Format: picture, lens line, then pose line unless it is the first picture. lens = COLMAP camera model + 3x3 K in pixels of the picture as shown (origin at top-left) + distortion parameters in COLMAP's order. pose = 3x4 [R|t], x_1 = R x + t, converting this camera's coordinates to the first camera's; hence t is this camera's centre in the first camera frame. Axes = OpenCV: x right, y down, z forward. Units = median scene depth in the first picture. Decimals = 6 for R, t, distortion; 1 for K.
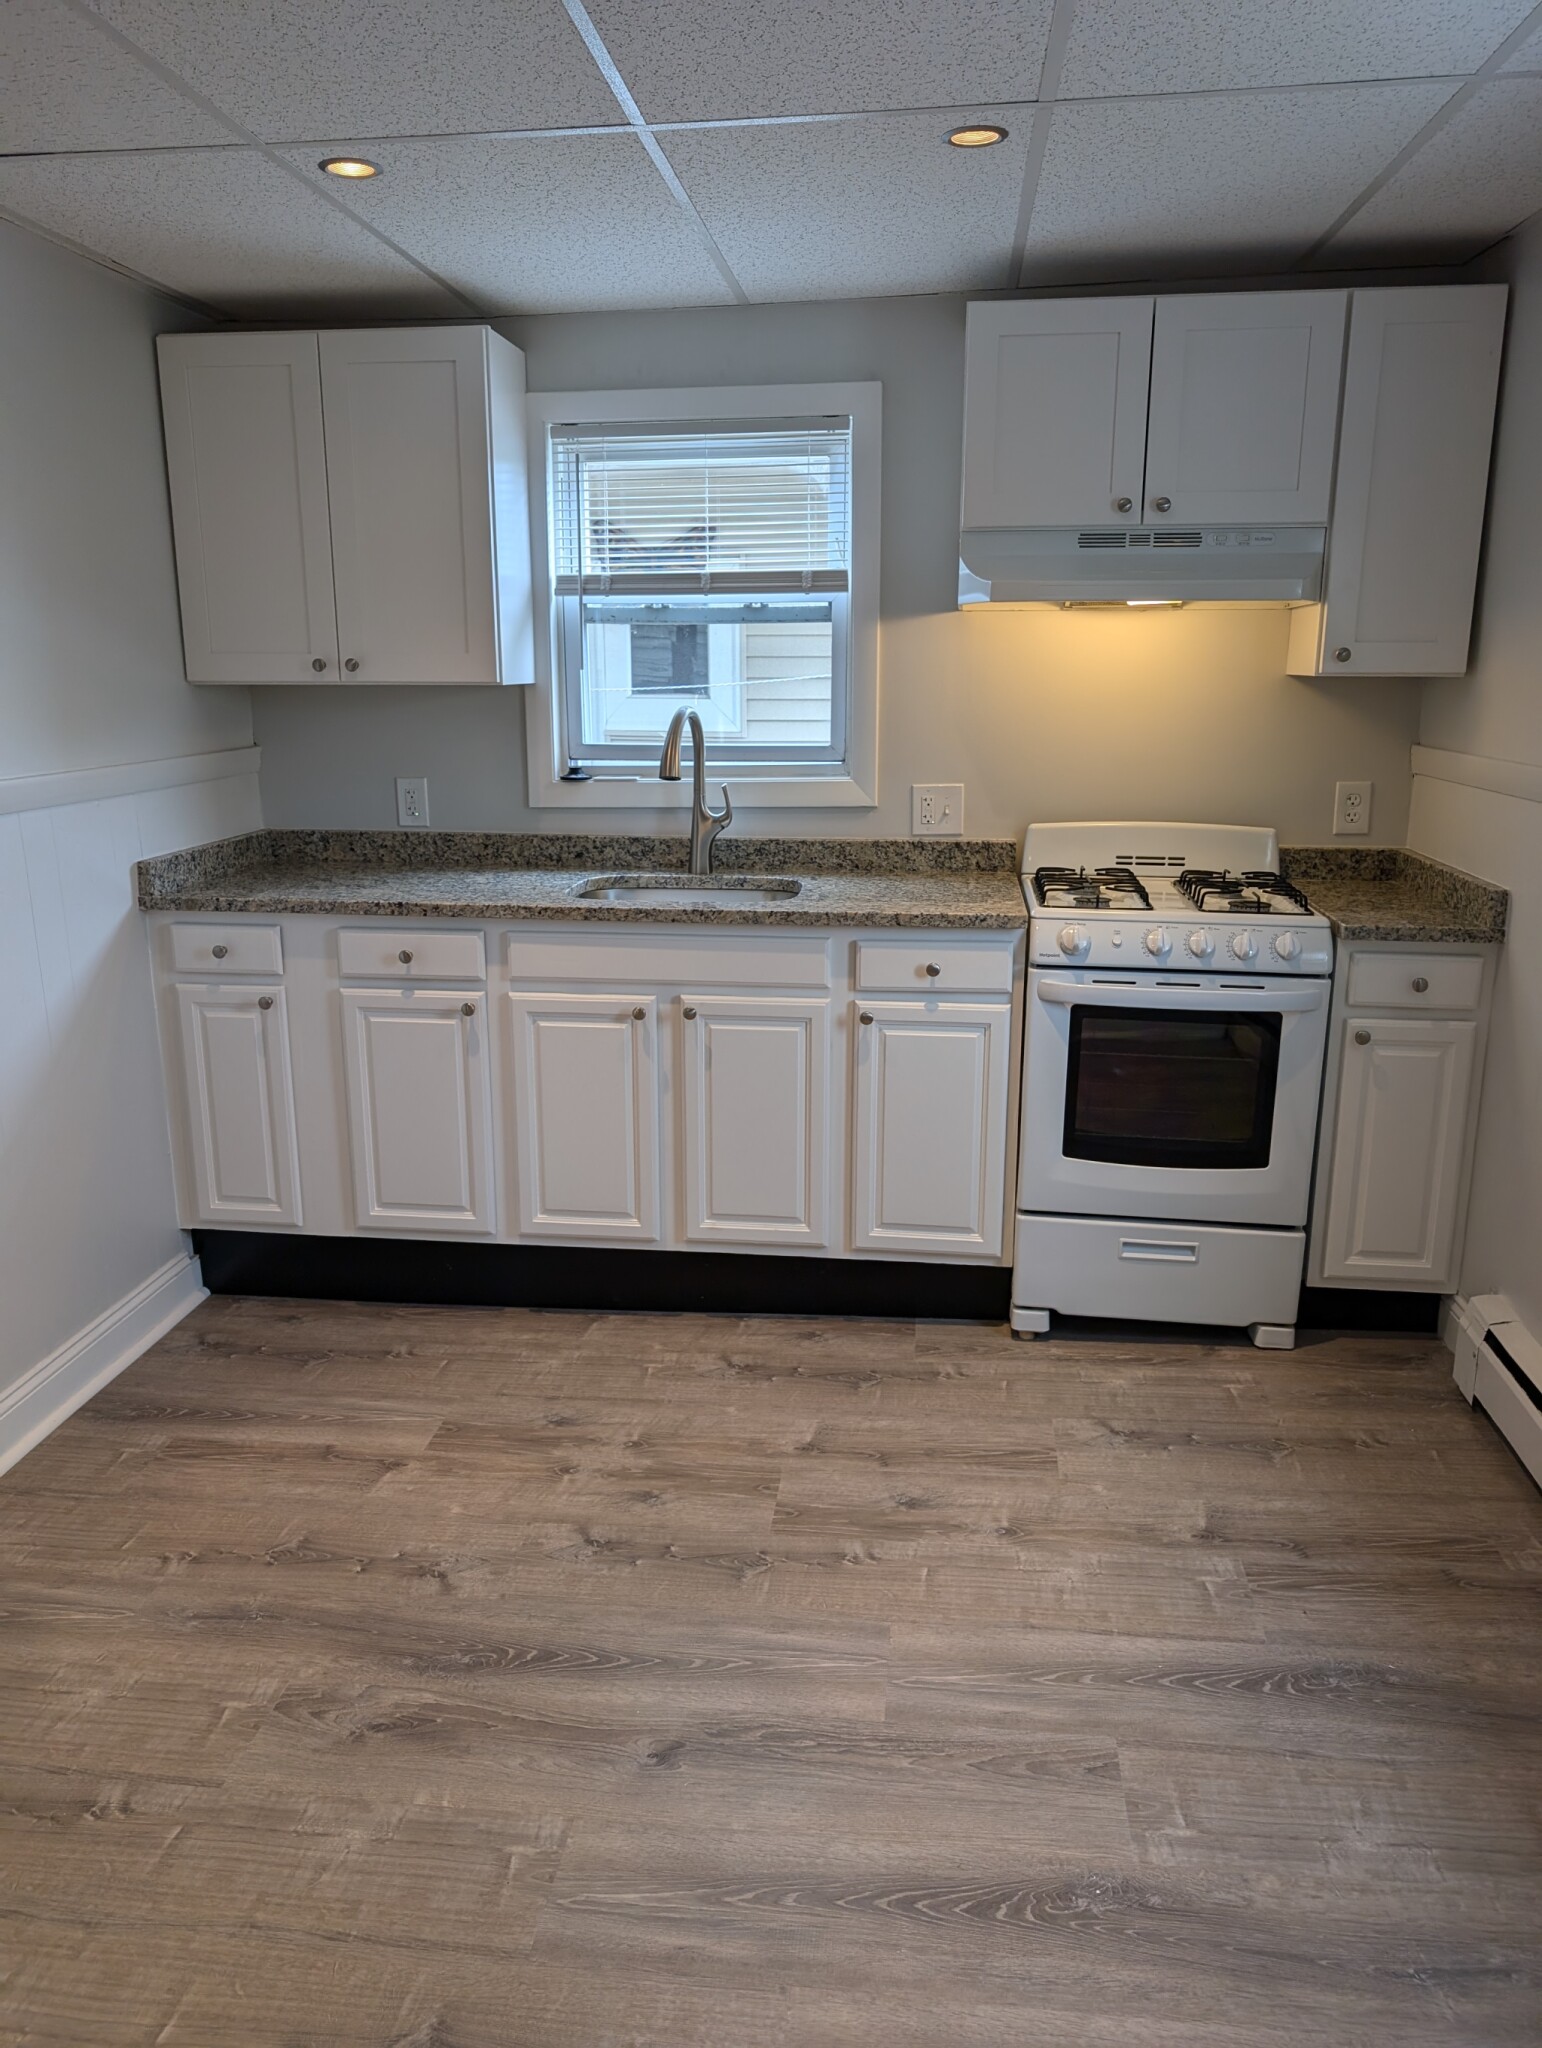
lens RADIAL K [[1470.9, 0, 765.1], [0, 1470.9, 1033.9], [0, 0, 1]] dist [0.011634, -0.005805]
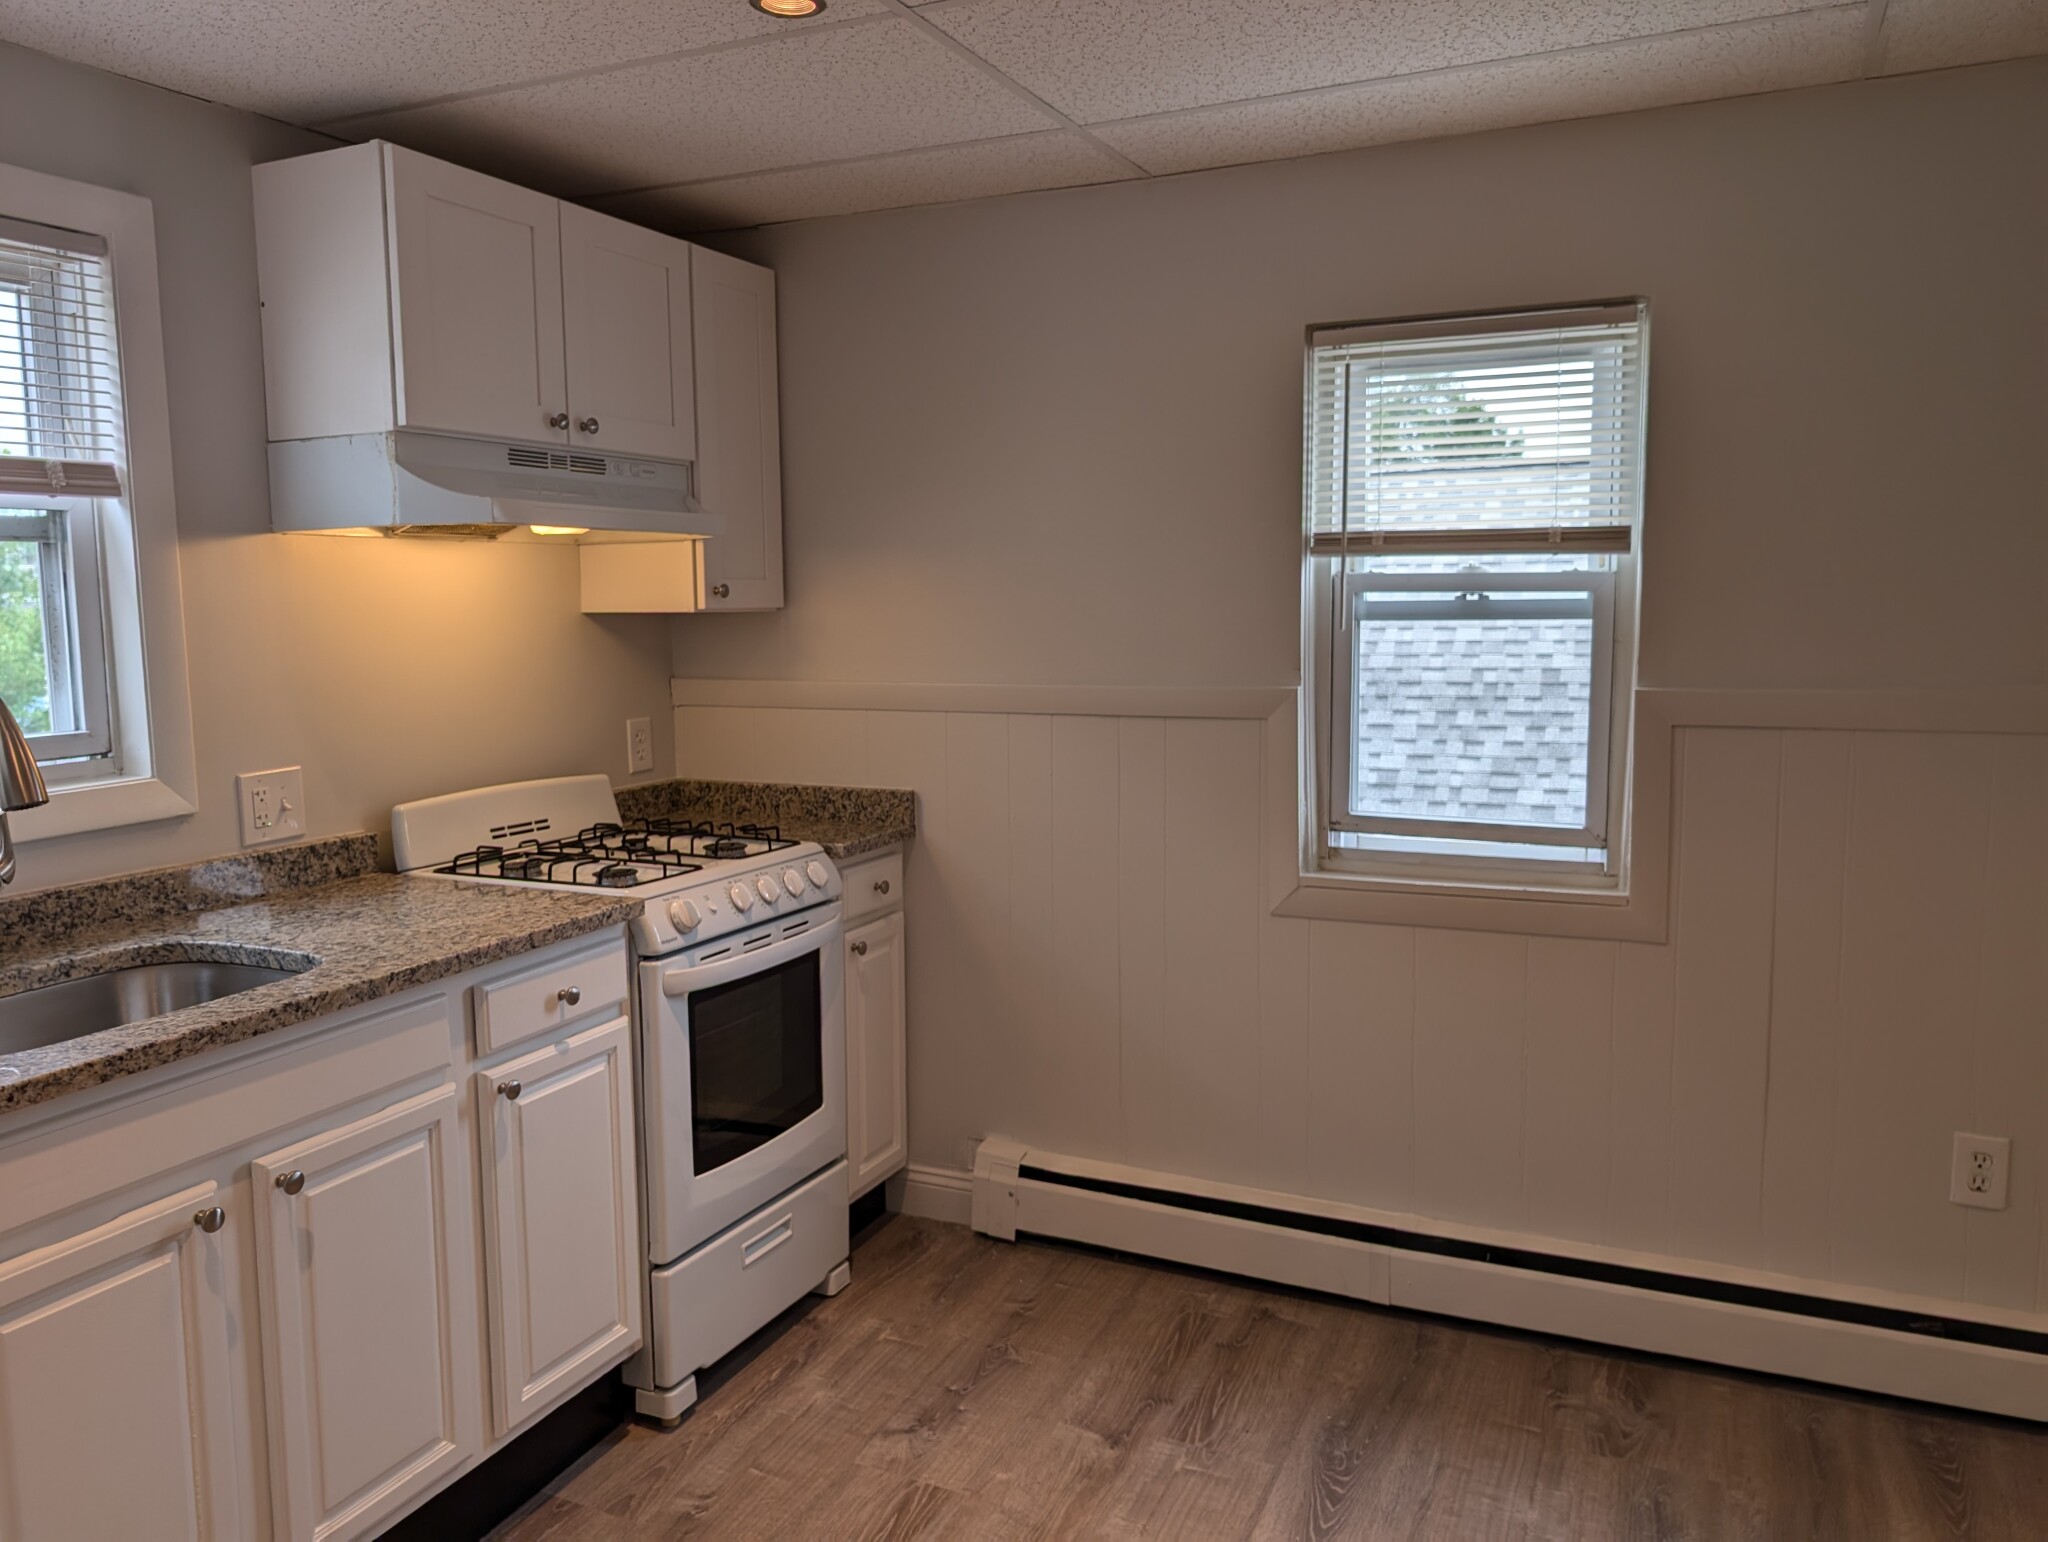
lens RADIAL K [[1470.9, 0, 1013.6], [0, 1470.9, 754.4], [0, 0, 1]] dist [0.011634, -0.005805]
pose [[0.311614, -0.101747, 0.944745, -0.508542], [0.243242, 0.969664, 0.024200, -0.125390], [-0.918548, 0.222260, 0.326910, 0.516286]]
